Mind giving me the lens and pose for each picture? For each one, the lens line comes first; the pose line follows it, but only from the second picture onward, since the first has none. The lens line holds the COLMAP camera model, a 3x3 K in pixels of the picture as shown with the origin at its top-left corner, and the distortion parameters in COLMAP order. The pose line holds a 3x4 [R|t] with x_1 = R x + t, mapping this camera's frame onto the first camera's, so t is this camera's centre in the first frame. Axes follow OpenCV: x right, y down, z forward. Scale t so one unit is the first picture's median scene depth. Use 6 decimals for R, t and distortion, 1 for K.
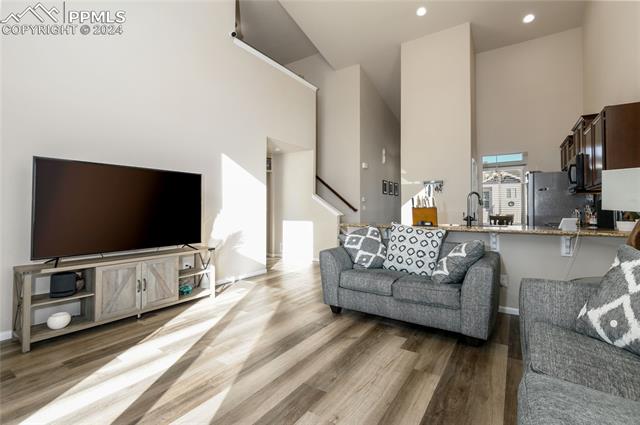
lens RADIAL K [[291.3, 0, 320.6], [0, 291.3, 209.1], [0, 0, 1]] dist [0.005875, -0.000538]
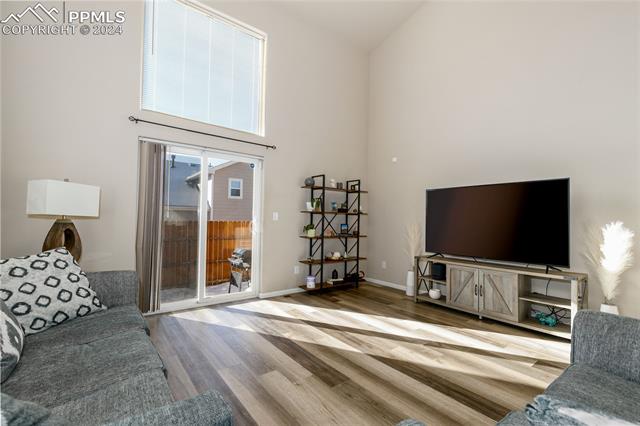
lens RADIAL K [[291.3, 0, 322.2], [0, 291.3, 210.3], [0, 0, 1]] dist [0.005875, -0.000538]
pose [[-0.328186, -0.041149, -0.943716, 0.791290], [-0.015100, 0.999152, -0.038316, 0.008033], [0.944492, 0.001675, -0.328529, 0.965640]]
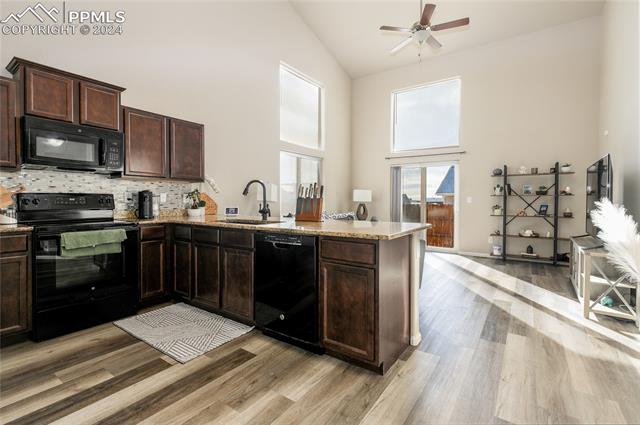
lens RADIAL K [[291.3, 0, 310.7], [0, 291.3, 204.3], [0, 0, 1]] dist [0.005875, -0.000538]
pose [[-0.998326, -0.006425, 0.057482, 0.454453], [-0.006272, 0.999976, 0.002829, 0.020064], [-0.057499, 0.002463, -0.998343, 2.673124]]
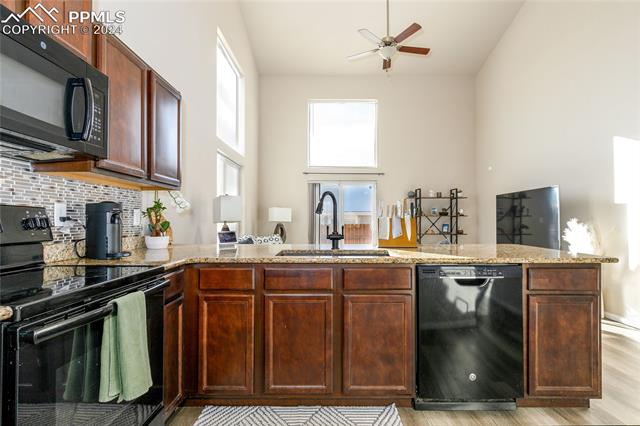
lens RADIAL K [[325.5, 0, 315.6], [0, 325.5, 216.1], [0, 0, 1]] dist [0.003771, -0.000707]
pose [[-0.849975, -0.011670, -0.526694, 1.298642], [0.000093, 0.999751, -0.022301, 0.014946], [0.526823, -0.019005, -0.849763, 2.242942]]
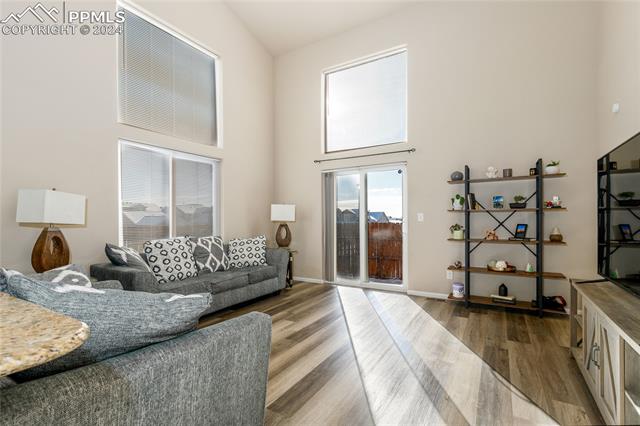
lens RADIAL K [[291.3, 0, 316.6], [0, 291.3, 218.4], [0, 0, 1]] dist [0.005875, -0.000538]
pose [[-0.999775, 0.001937, -0.021127, -0.084098], [0.002241, 0.999894, -0.014396, 0.012202], [0.021097, -0.014440, -0.999673, 1.860036]]
